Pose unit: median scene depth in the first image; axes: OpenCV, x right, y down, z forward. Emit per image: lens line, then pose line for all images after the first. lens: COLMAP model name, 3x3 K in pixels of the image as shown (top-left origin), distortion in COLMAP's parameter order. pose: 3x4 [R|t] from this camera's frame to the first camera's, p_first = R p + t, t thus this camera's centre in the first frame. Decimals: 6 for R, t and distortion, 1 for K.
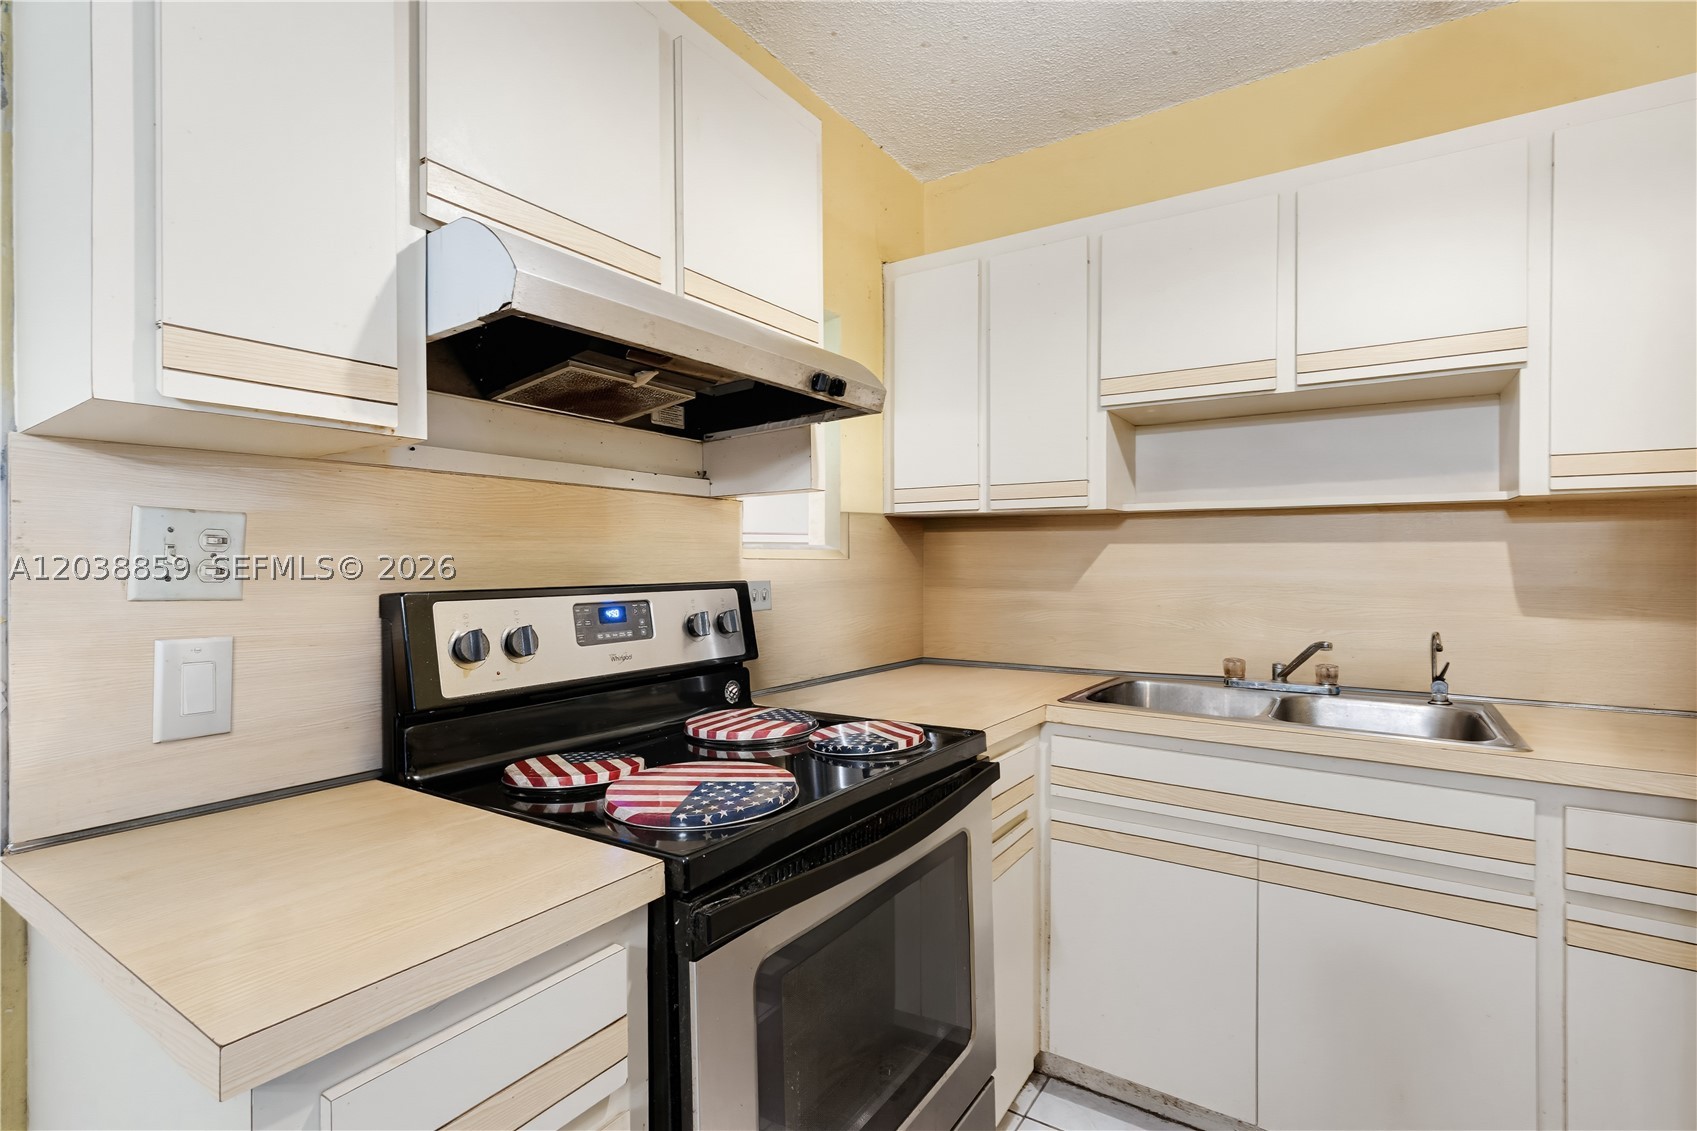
lens RADIAL K [[789.4, 0, 849.8], [0, 789.4, 568.2], [0, 0, 1]] dist [0.004388, -0.000073]
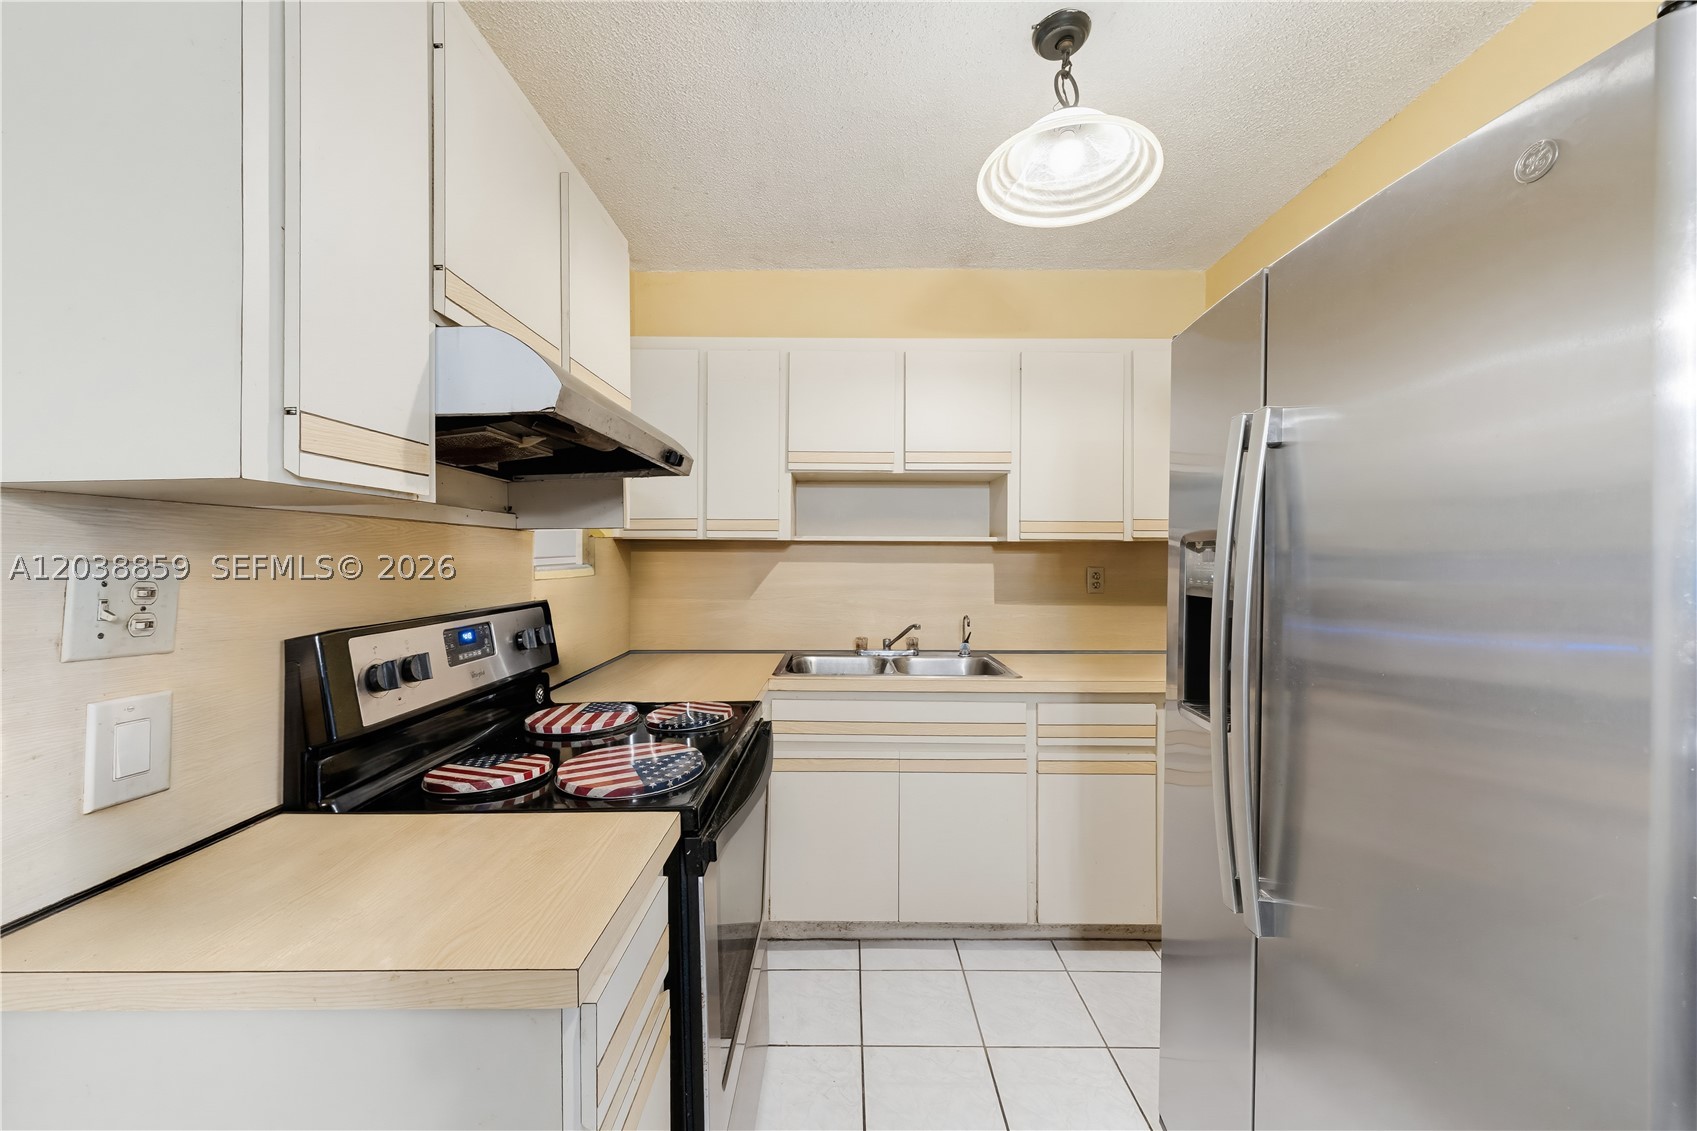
lens RADIAL K [[654.4, 0, 847.8], [0, 654.4, 561.4], [0, 0, 1]] dist [0.003799, 0.000476]
pose [[0.835281, -0.001233, 0.549822, -0.370377], [0.003122, 0.999992, -0.002500, -0.047847], [-0.549815, 0.003805, 0.835278, -0.096818]]
